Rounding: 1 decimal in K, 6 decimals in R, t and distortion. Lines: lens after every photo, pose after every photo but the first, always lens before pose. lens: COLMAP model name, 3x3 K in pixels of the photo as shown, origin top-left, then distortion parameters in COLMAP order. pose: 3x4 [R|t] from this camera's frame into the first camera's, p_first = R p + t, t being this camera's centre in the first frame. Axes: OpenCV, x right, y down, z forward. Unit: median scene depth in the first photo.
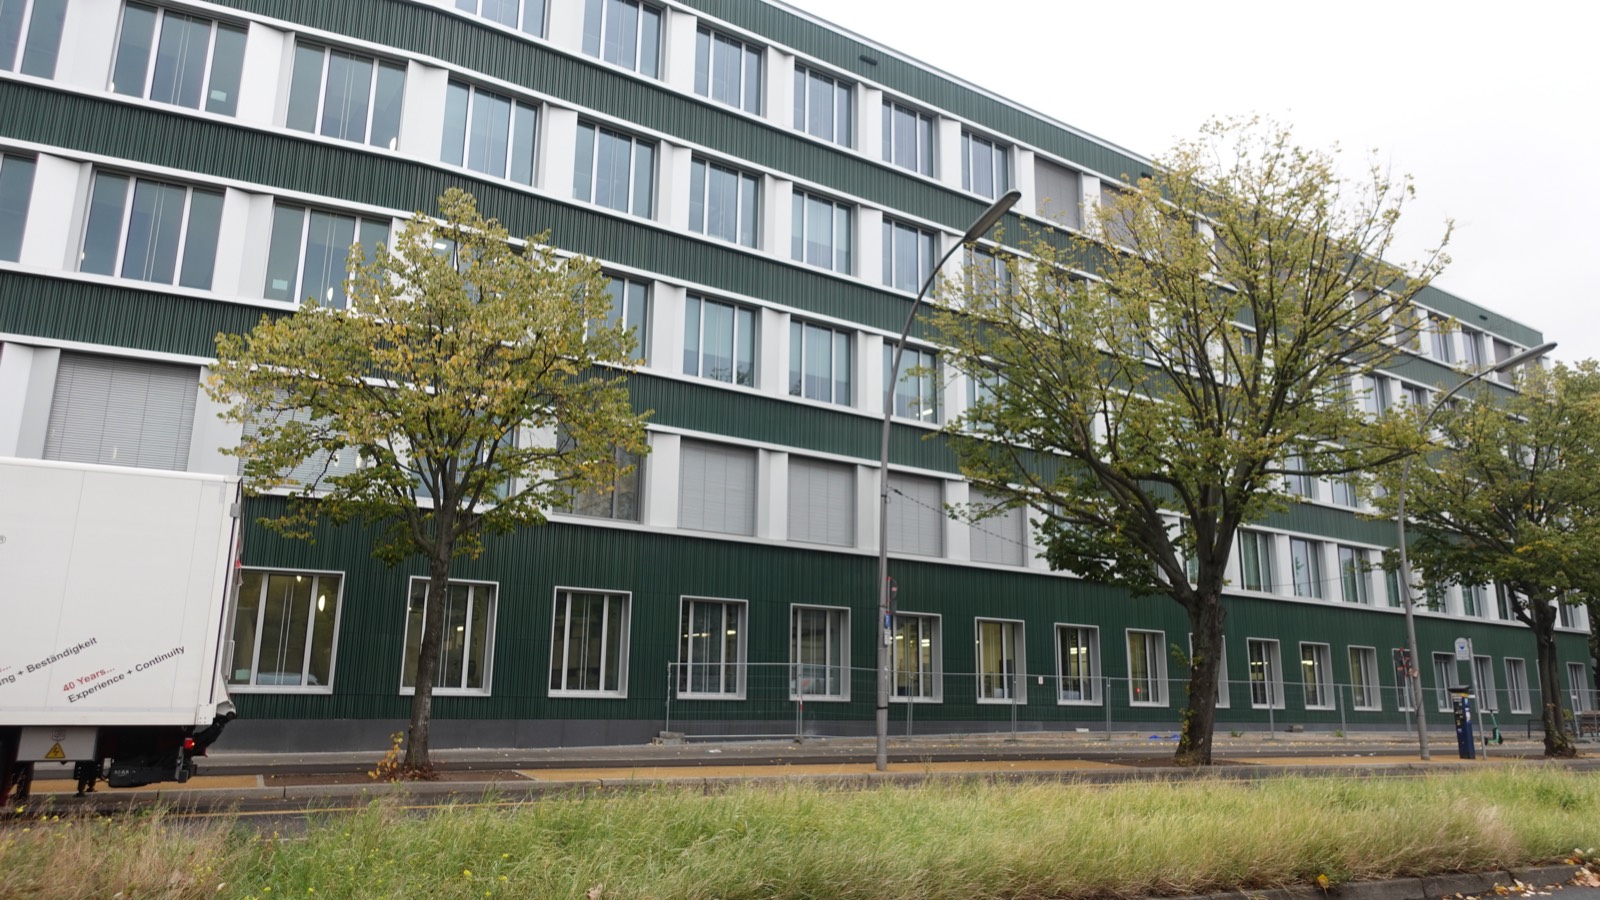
lens RADIAL K [[1103.6, 0, 806.1], [0, 1103.6, 447.0], [0, 0, 1]] dist [0.004158, 0.002852]
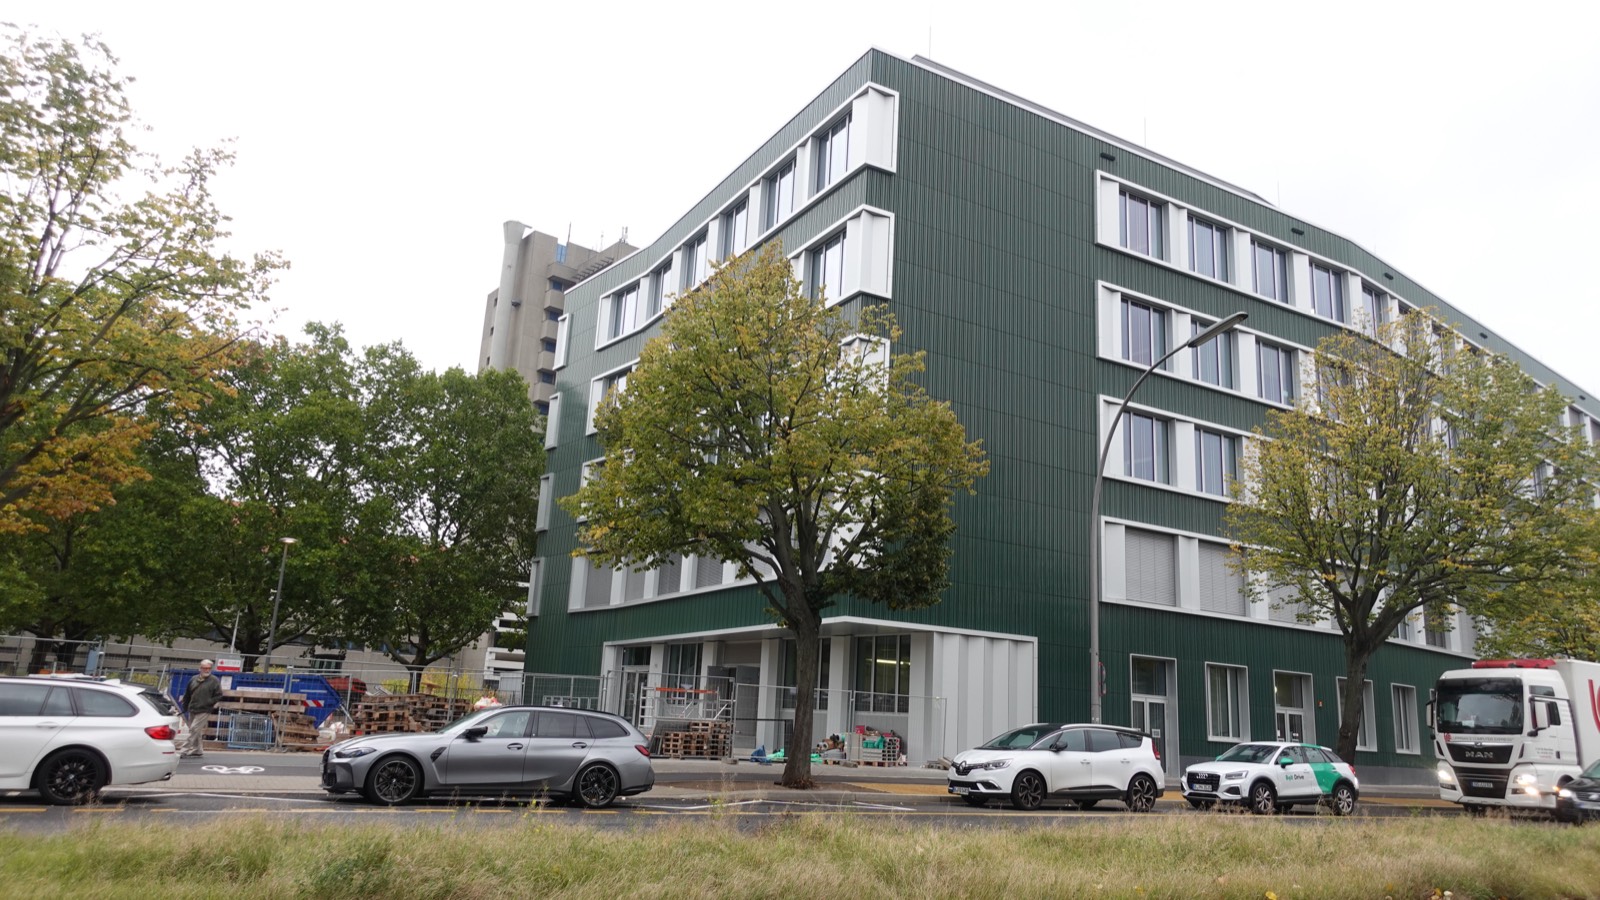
lens RADIAL K [[1077.9, 0, 776.3], [0, 1077.9, 453.9], [0, 0, 1]] dist [0.018237, -0.000379]
pose [[0.995311, 0.017780, -0.095076, -0.190227], [-0.019171, 0.999722, -0.013728, -0.032450], [0.094806, 0.015486, 0.995375, -0.127285]]
